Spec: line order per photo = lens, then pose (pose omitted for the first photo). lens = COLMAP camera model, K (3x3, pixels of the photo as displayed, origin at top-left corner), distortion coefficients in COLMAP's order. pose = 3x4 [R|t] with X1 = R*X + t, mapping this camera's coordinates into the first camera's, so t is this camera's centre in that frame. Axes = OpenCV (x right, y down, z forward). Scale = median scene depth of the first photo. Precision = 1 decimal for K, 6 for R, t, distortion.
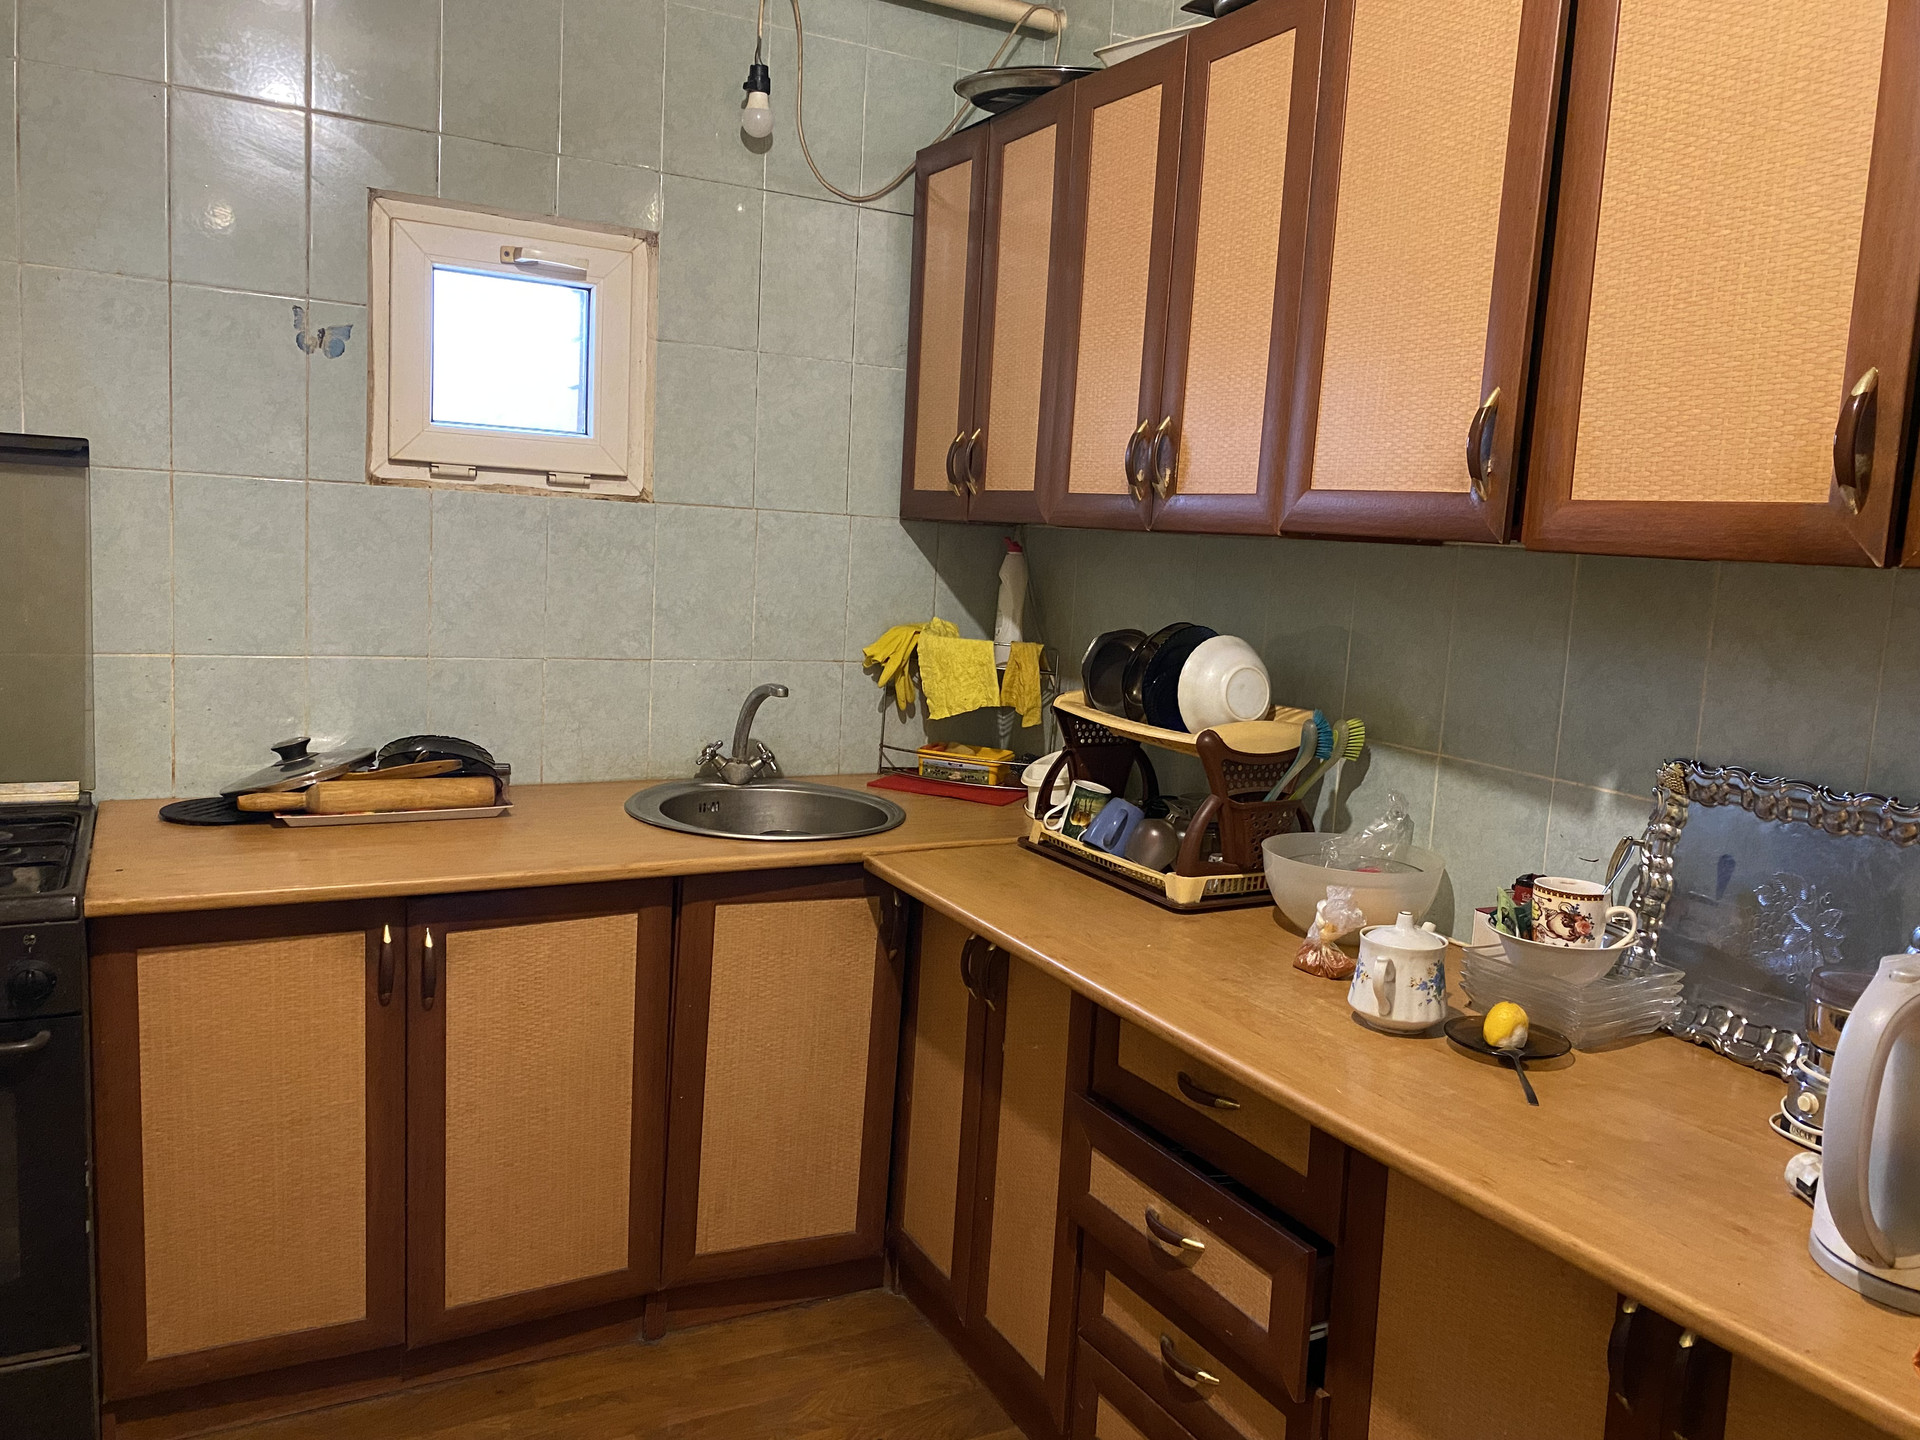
lens RADIAL K [[1493.8, 0, 959.2], [0, 1493.8, 705.3], [0, 0, 1]] dist [-0.007824, 0.004978]
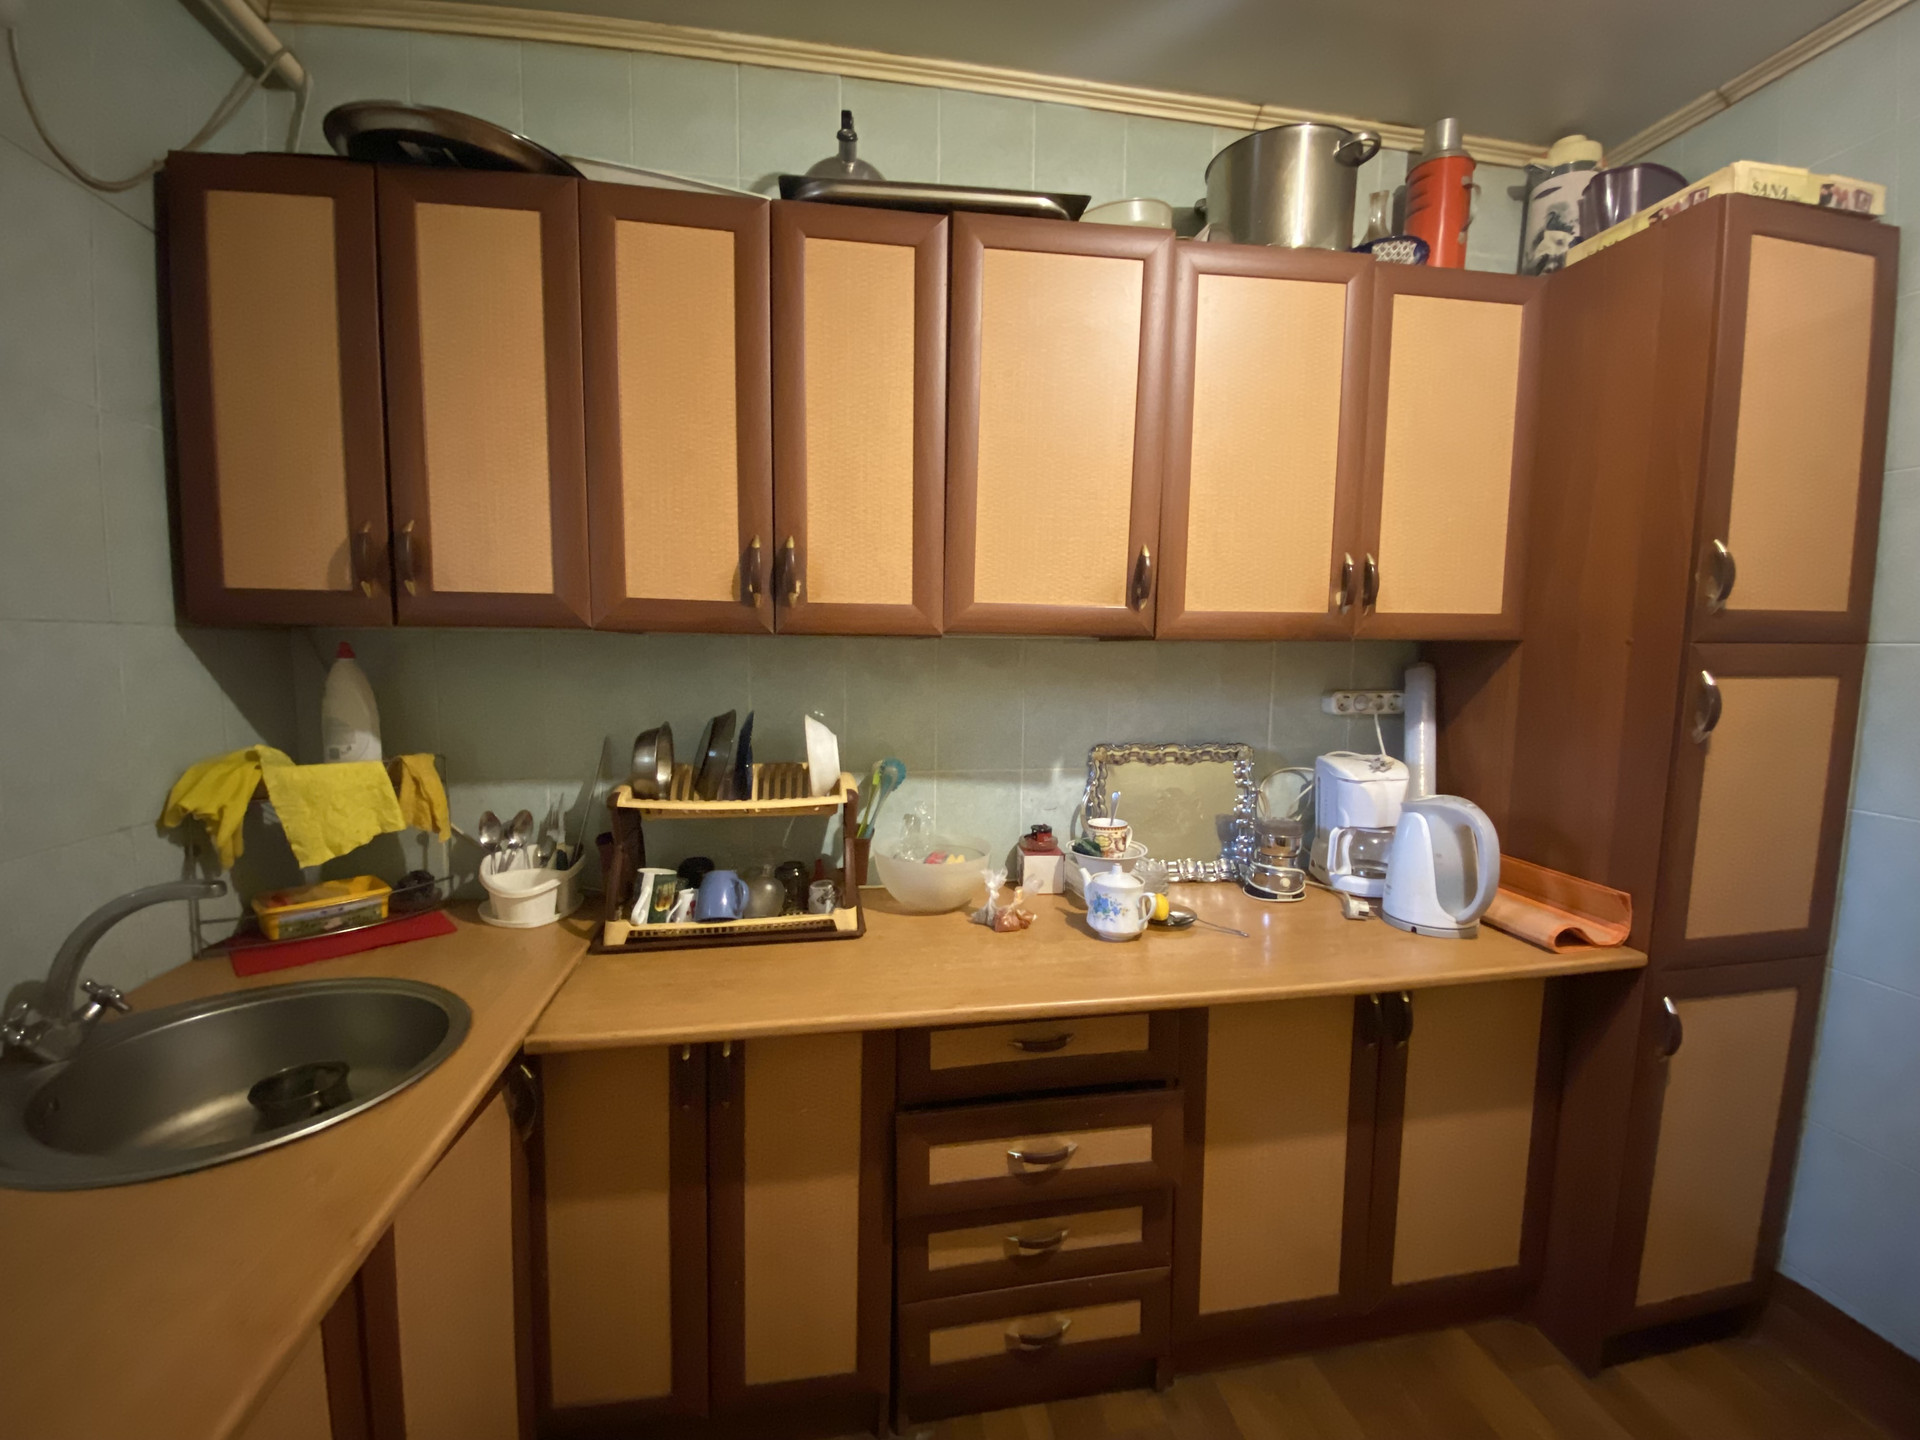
lens RADIAL K [[788.9, 0, 951.0], [0, 788.9, 719.2], [0, 0, 1]] dist [0.010548, -0.016041]
pose [[0.305437, -0.134826, 0.942619, -0.409658], [0.122027, 0.987305, 0.101677, -0.095281], [-0.944361, 0.083969, 0.318012, 0.668984]]
